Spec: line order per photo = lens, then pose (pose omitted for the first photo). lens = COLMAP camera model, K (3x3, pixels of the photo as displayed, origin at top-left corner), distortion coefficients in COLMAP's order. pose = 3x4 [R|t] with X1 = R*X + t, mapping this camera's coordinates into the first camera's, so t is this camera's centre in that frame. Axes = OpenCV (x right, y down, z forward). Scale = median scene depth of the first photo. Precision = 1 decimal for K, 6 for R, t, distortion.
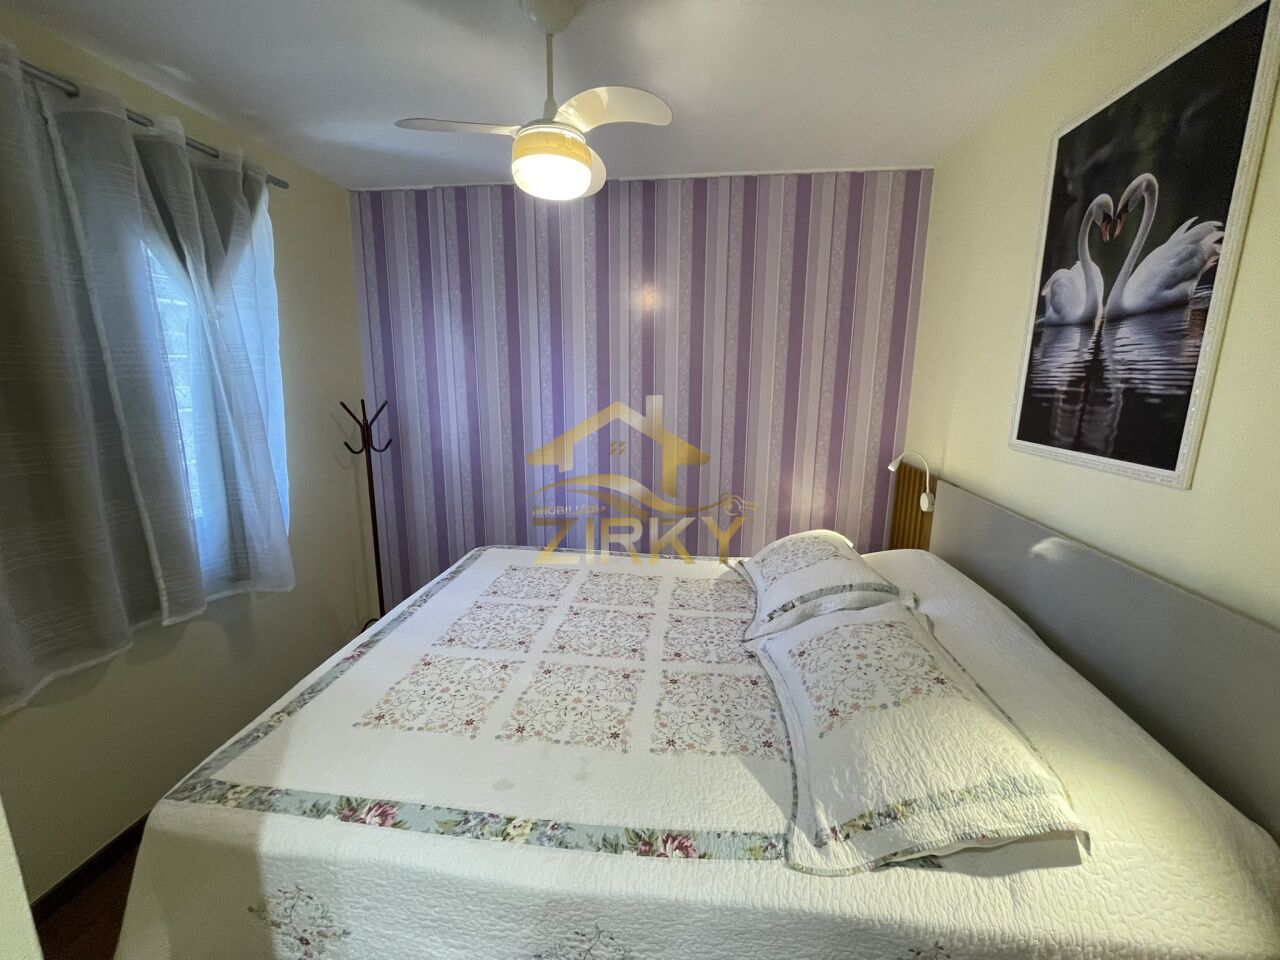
lens RADIAL K [[517.0, 0, 638.2], [0, 517.0, 478.9], [0, 0, 1]] dist [-0.003025, -0.000558]
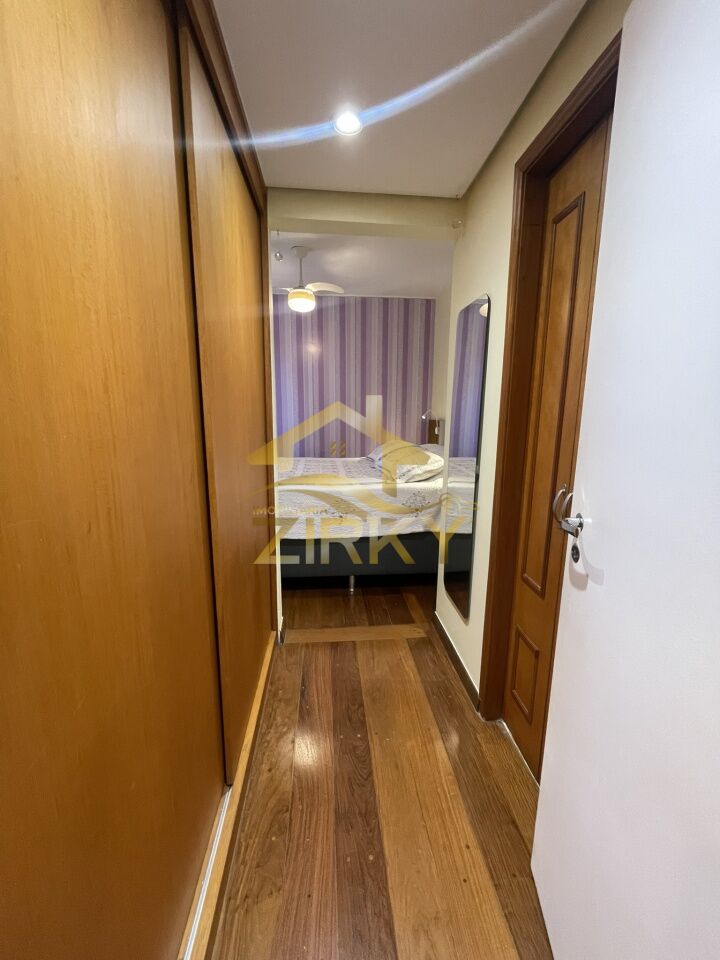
lens RADIAL K [[387.7, 0, 361.8], [0, 387.7, 480.1], [0, 0, 1]] dist [-0.003025, -0.000558]
pose [[0.976901, -0.039208, 0.210065, -0.307247], [0.042874, 0.998997, -0.012926, 0.423098], [-0.209348, 0.021634, 0.977602, -1.117526]]
